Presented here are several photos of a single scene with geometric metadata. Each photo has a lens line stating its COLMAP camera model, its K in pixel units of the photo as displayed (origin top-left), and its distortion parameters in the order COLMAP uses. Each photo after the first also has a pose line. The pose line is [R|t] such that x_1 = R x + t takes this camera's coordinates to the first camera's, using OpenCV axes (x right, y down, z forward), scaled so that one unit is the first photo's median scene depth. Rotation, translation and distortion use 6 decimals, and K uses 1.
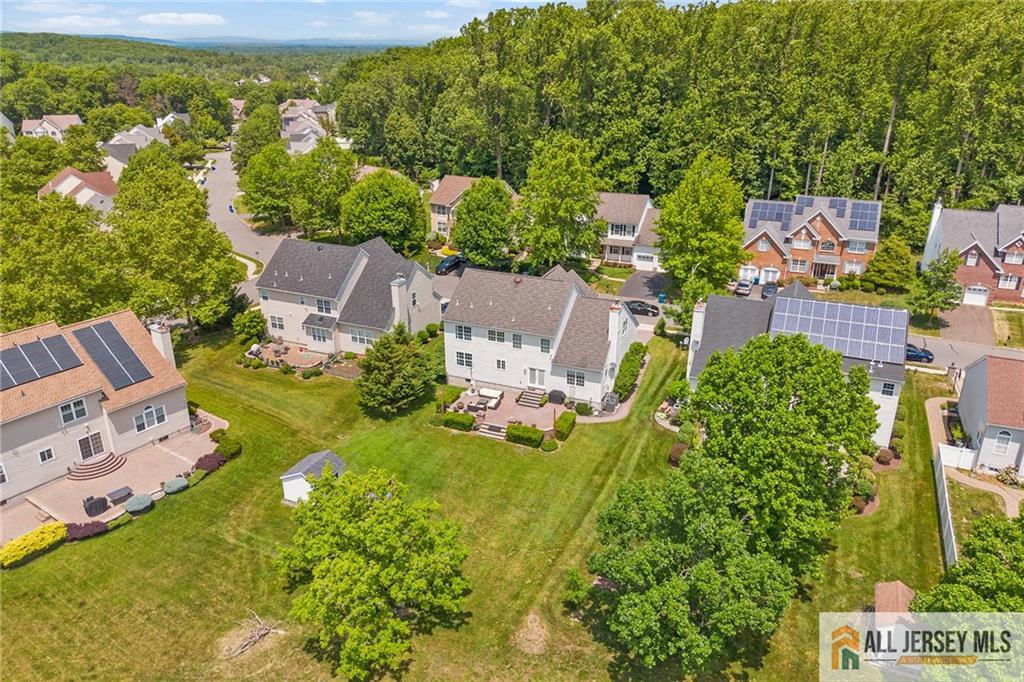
lens RADIAL K [[736.2, 0, 512.0], [0, 736.2, 341.0], [0, 0, 1]] dist [0.068339, -0.058890]
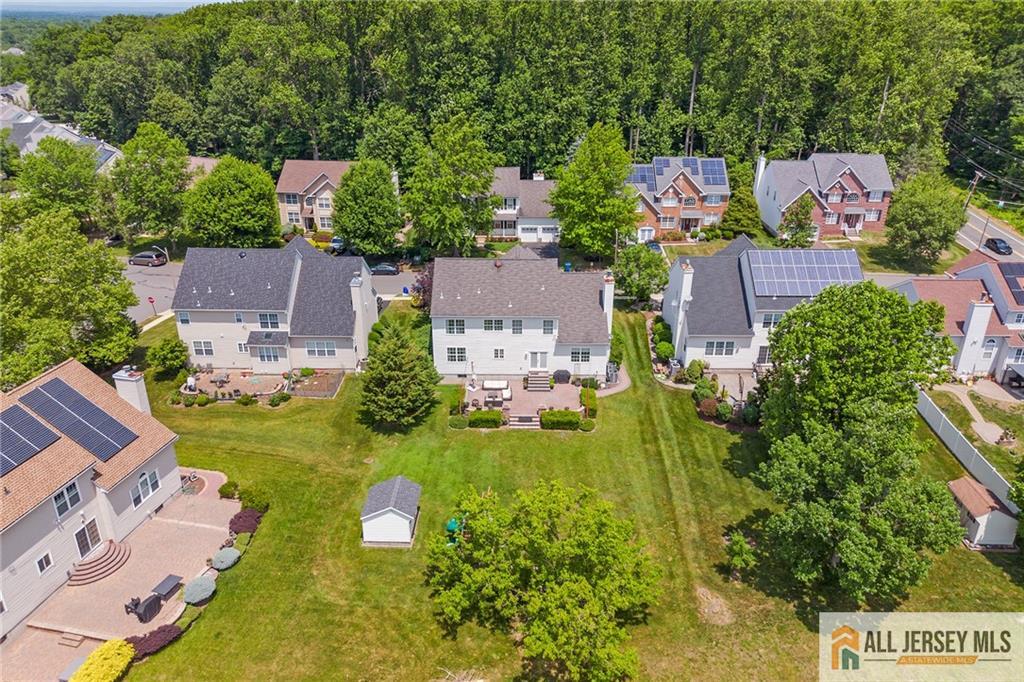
lens RADIAL K [[736.2, 0, 512.0], [0, 736.2, 341.0], [0, 0, 1]] dist [0.068339, -0.058890]
pose [[0.925271, -0.154046, 0.346616, -0.294298], [0.141934, 0.988042, 0.060231, -0.035402], [-0.351749, -0.006533, 0.936071, 0.084909]]
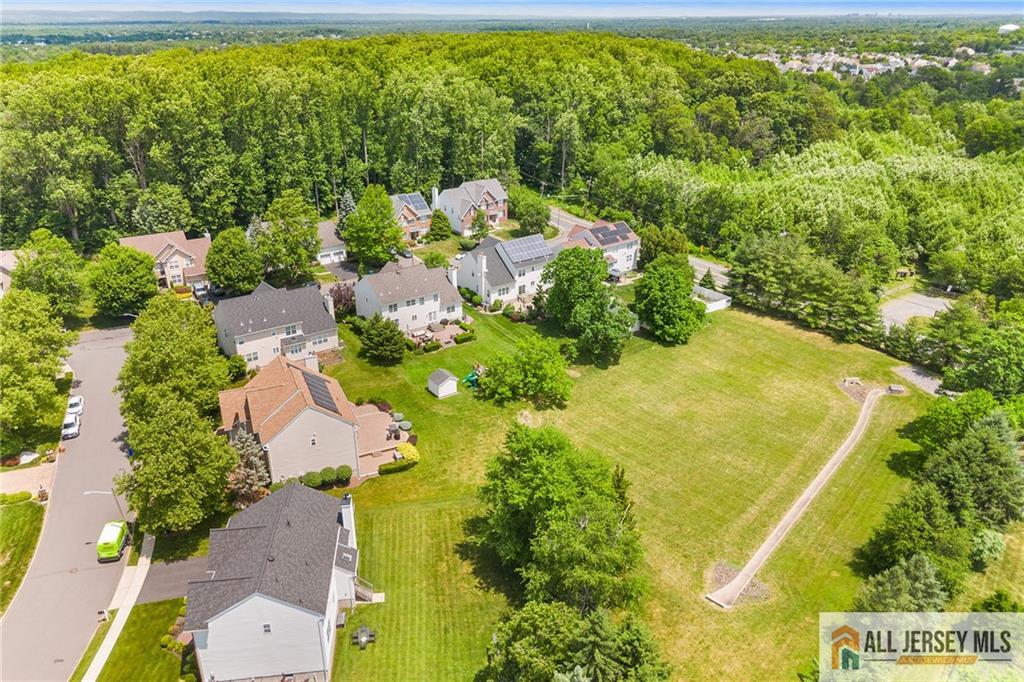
lens RADIAL K [[736.2, 0, 512.0], [0, 736.2, 341.0], [0, 0, 1]] dist [0.068339, -0.058890]
pose [[0.504922, -0.350488, 0.788804, -1.209520], [0.325359, 0.923725, 0.202172, -0.183108], [-0.799497, 0.154564, 0.580443, -0.219207]]
